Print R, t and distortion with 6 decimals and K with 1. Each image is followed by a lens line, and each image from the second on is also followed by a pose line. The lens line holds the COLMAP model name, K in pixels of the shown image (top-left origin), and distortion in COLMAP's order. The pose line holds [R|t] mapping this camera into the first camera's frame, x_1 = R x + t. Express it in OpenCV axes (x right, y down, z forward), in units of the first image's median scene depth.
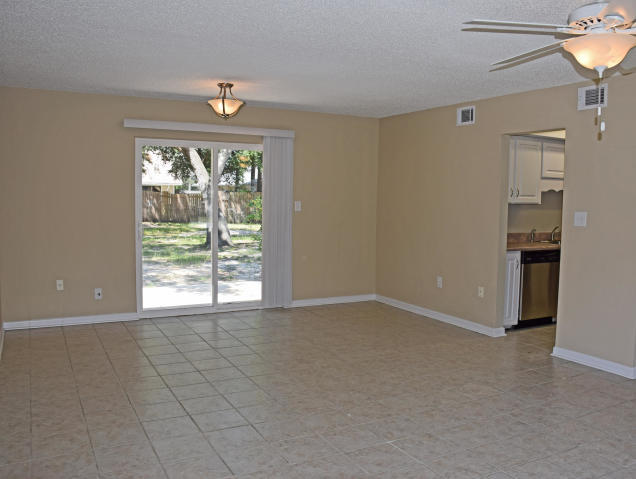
lens RADIAL K [[553.2, 0, 318.0], [0, 553.2, 239.5], [0, 0, 1]] dist [-0.238238, 0.000341]
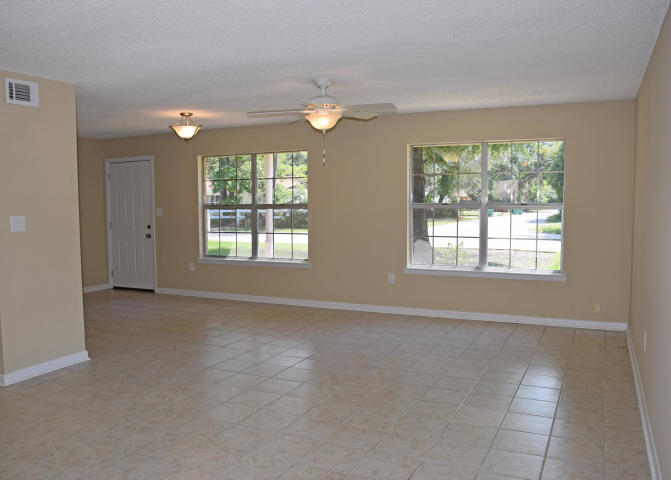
lens RADIAL K [[561.5, 0, 335.5], [0, 561.5, 240.0], [0, 0, 1]] dist [-0.078505, -0.000965]
pose [[-0.593138, -0.075480, 0.801555, -0.665524], [0.057599, 0.989066, 0.135759, -0.120140], [-0.803038, 0.126693, -0.582305, 1.248753]]
